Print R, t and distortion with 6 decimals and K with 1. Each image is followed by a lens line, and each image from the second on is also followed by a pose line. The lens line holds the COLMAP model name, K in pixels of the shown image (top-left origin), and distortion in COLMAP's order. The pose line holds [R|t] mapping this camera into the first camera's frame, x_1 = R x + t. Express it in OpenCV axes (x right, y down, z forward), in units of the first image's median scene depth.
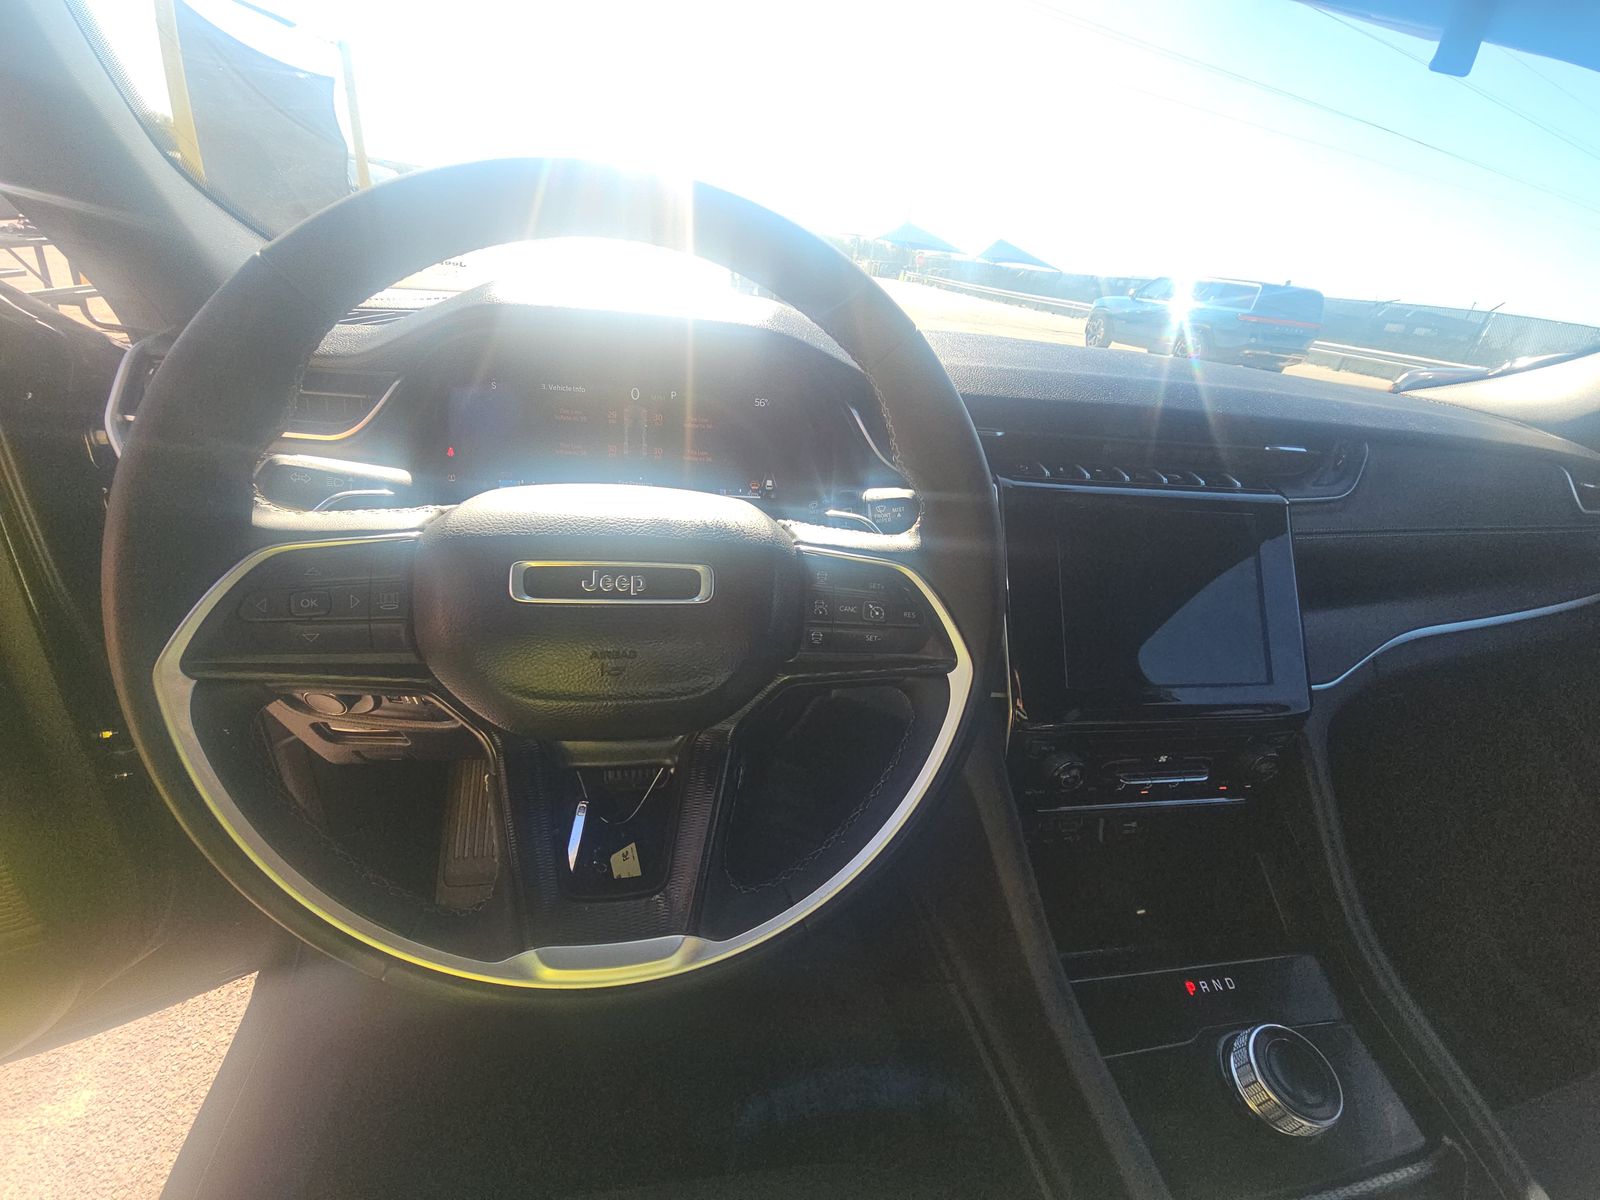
lens RADIAL K [[638.4, 0, 795.3], [0, 638.4, 602.3], [0, 0, 1]] dist [-0.000282, 0.000596]
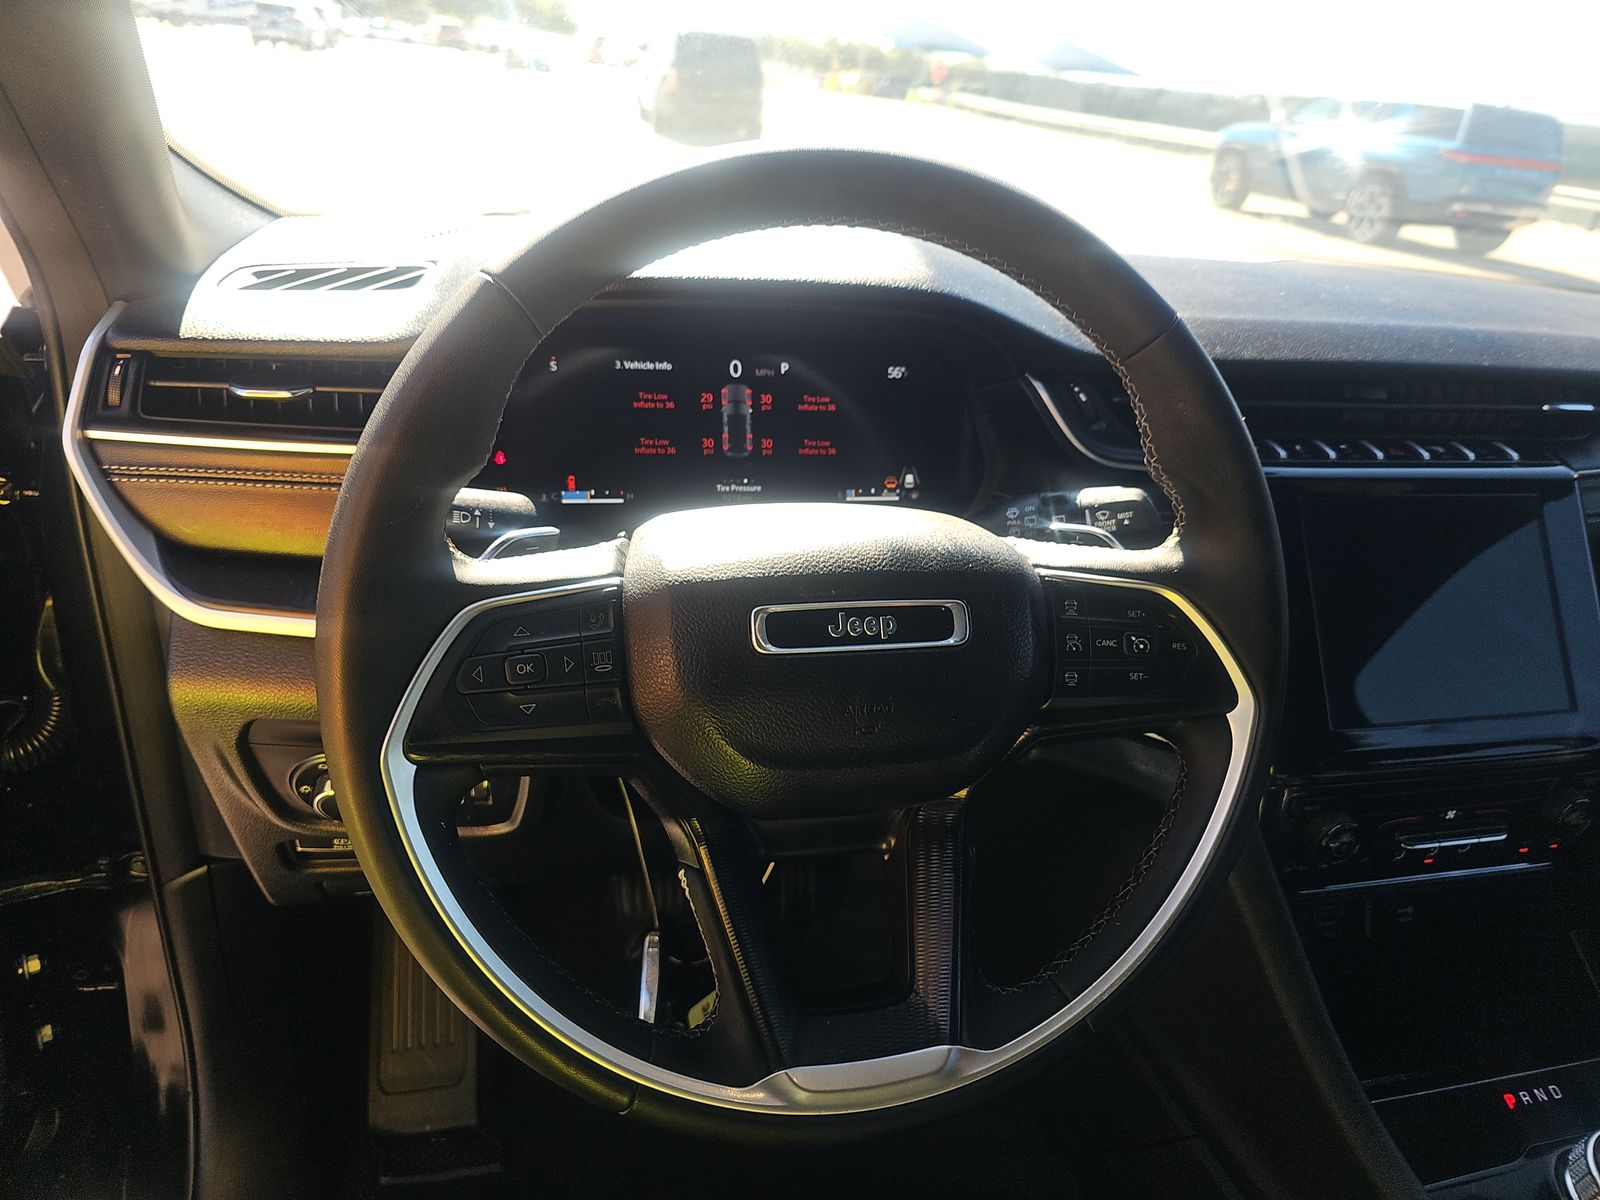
lens RADIAL K [[1088.3, 0, 803.0], [0, 1088.3, 600.9], [0, 0, 1]] dist [0.012361, -0.018462]
pose [[0.996710, -0.047977, 0.065329, -0.313159], [0.049848, 0.998383, -0.027316, -0.019379], [-0.063913, 0.030483, 0.997490, -0.309222]]
